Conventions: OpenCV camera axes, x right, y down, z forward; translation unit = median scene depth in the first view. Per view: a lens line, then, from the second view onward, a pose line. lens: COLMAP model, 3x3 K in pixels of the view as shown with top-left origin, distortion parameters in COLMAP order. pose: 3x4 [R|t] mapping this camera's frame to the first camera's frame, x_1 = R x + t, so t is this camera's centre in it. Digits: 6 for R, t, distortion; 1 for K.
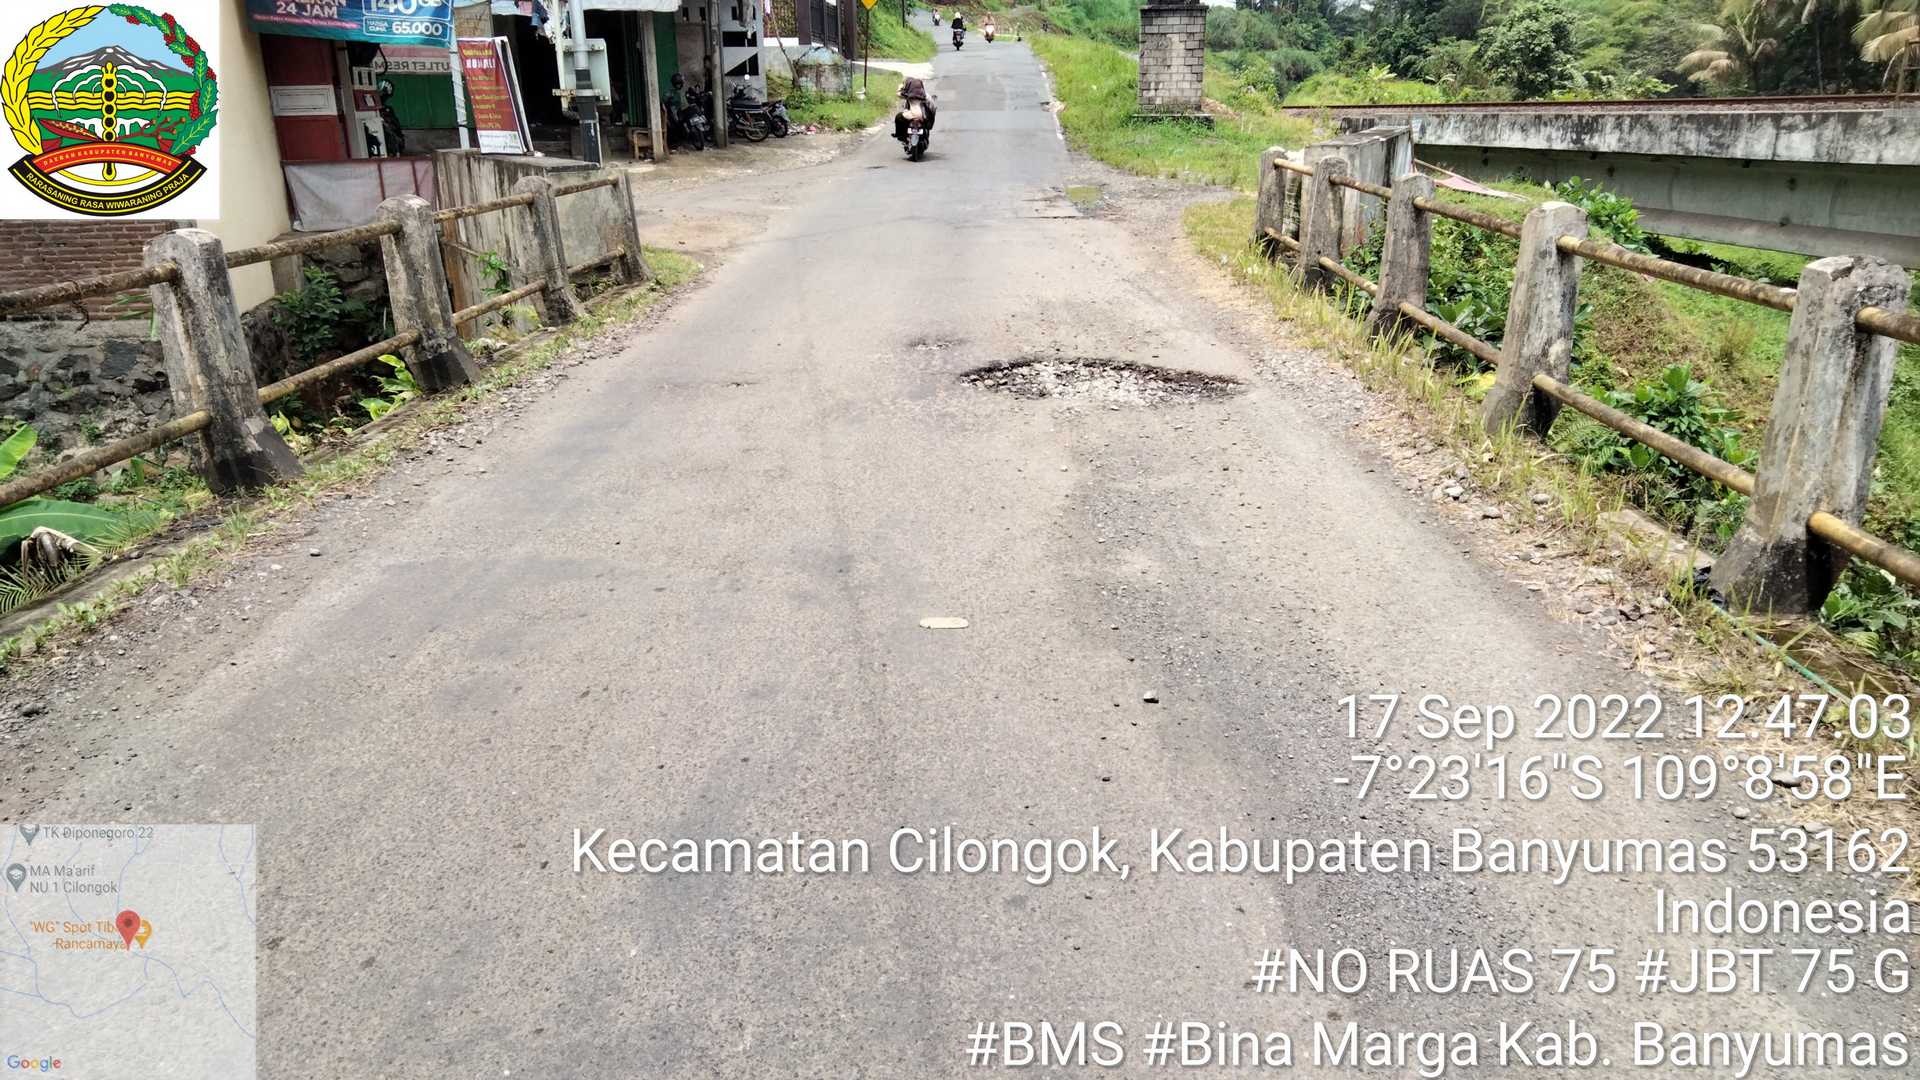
lens RADIAL K [[1450.8, 0, 960.0], [0, 1450.8, 540.0], [0, 0, 1]] dist [0.020460, 0.004231]
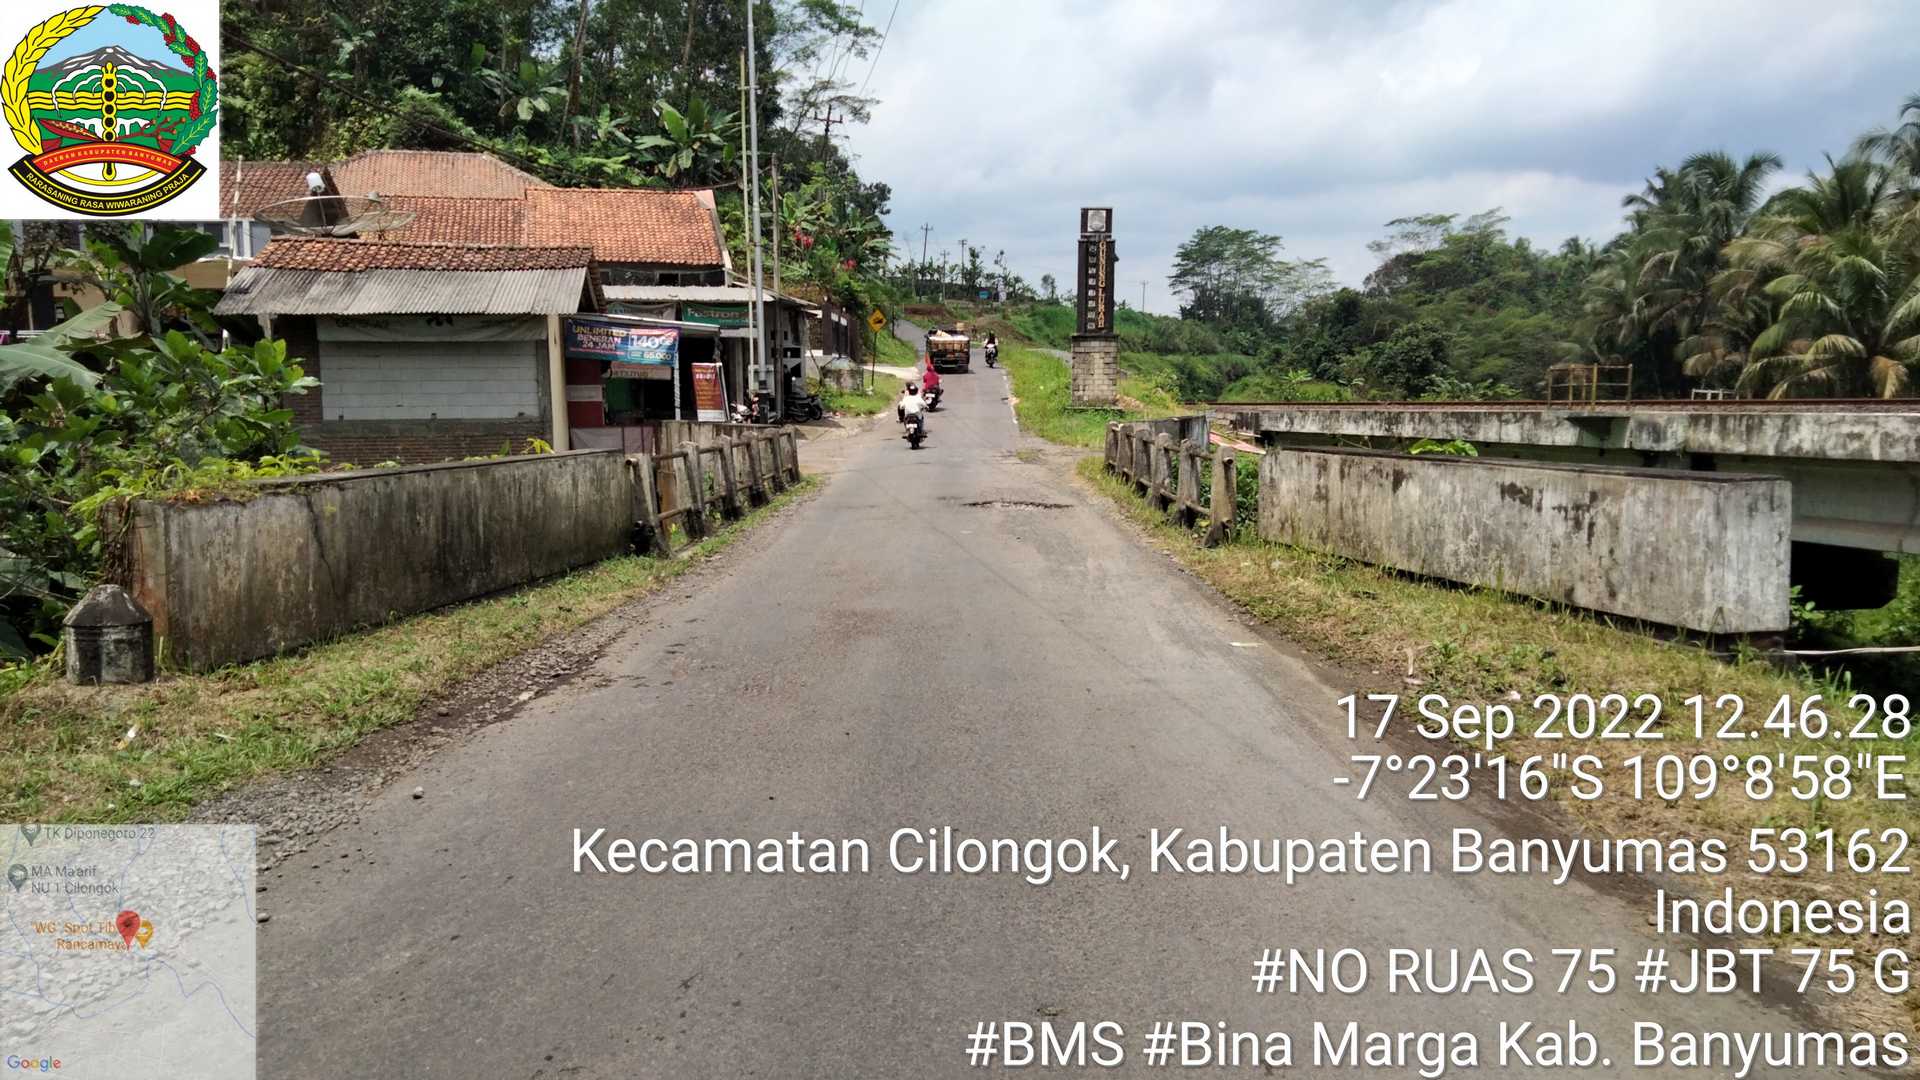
lens RADIAL K [[1424.3, 0, 928.8], [0, 1424.3, 548.8], [0, 0, 1]] dist [0.052466, -0.036719]
pose [[0.999933, 0.011533, 0.000754, -0.014347], [-0.011195, 0.982704, -0.184845, 0.100253], [-0.002873, 0.184824, 0.982767, -0.335684]]
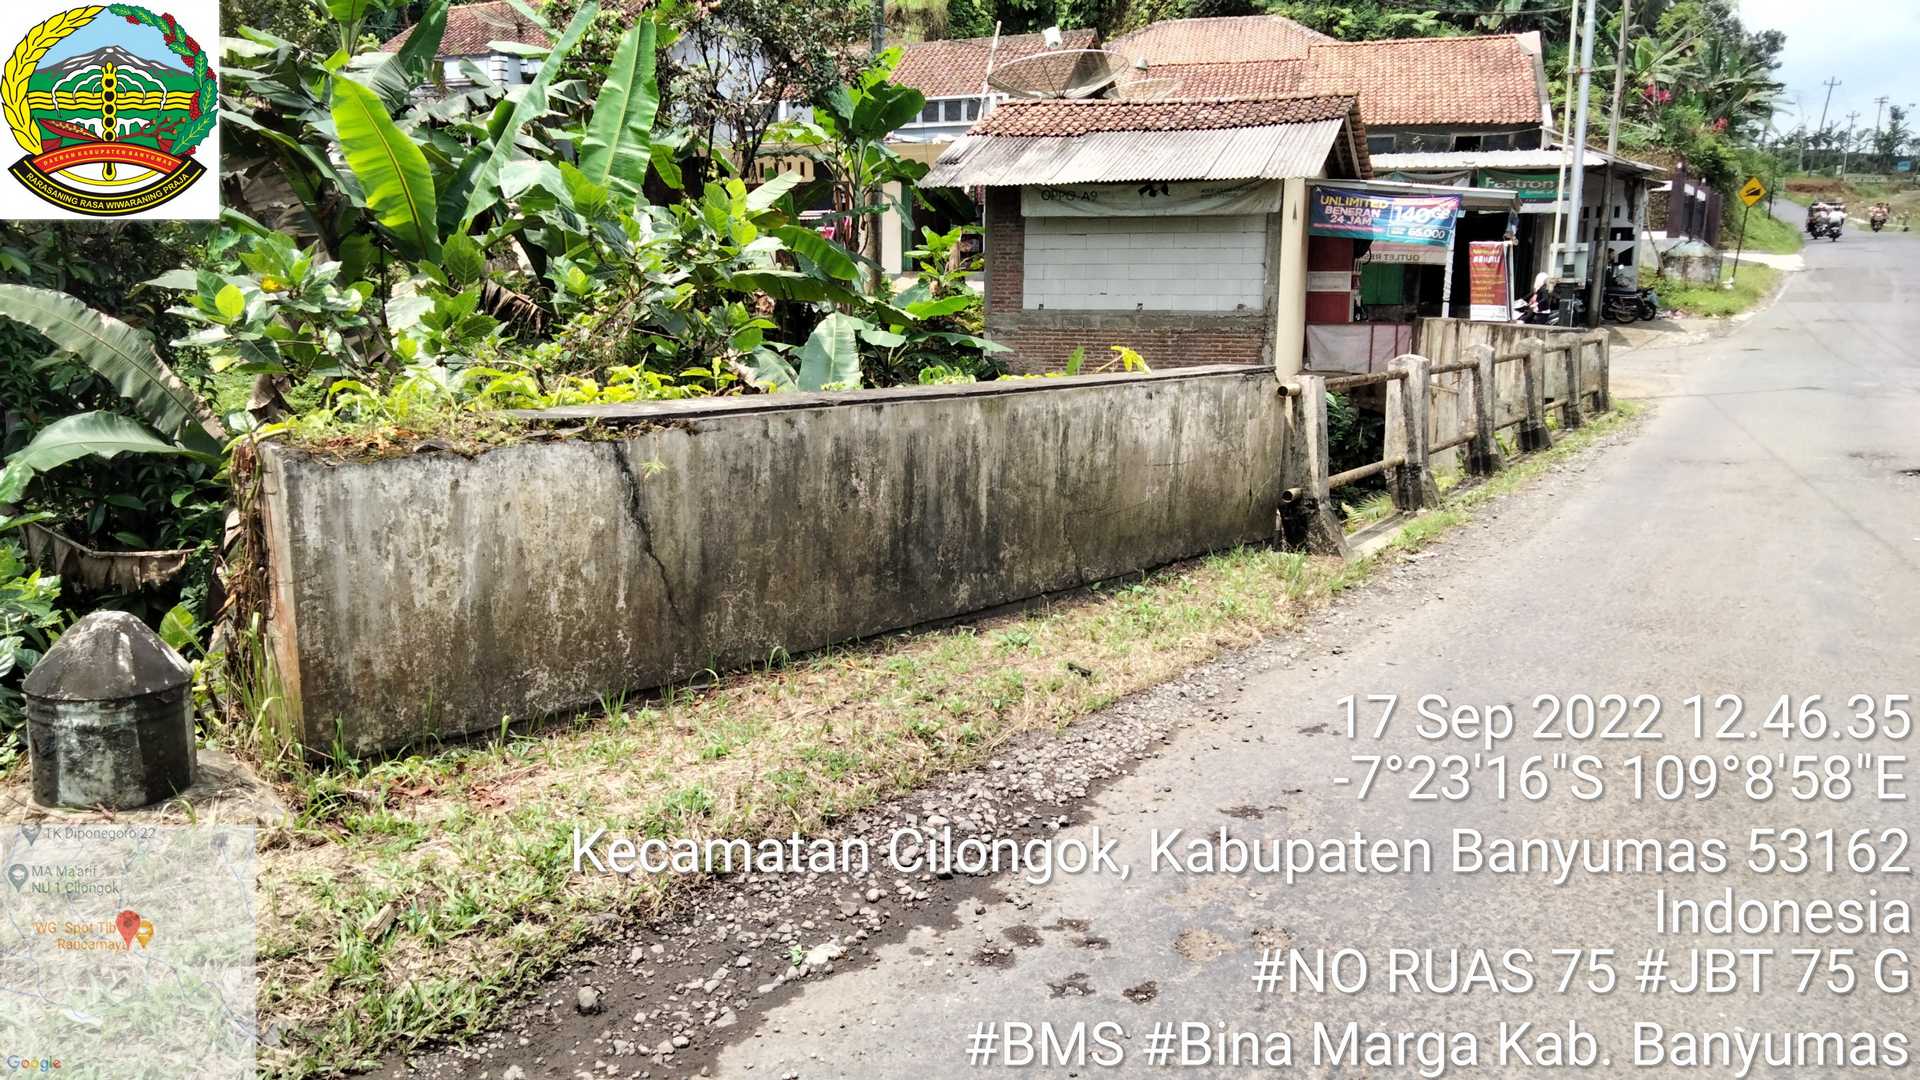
lens RADIAL K [[1424.3, 0, 928.8], [0, 1424.3, 548.8], [0, 0, 1]] dist [0.052466, -0.036719]
pose [[0.858819, 0.122383, -0.497446, -0.026139], [-0.175591, 0.982545, -0.061422, 0.056883], [0.481246, 0.140097, 0.865318, -0.186905]]
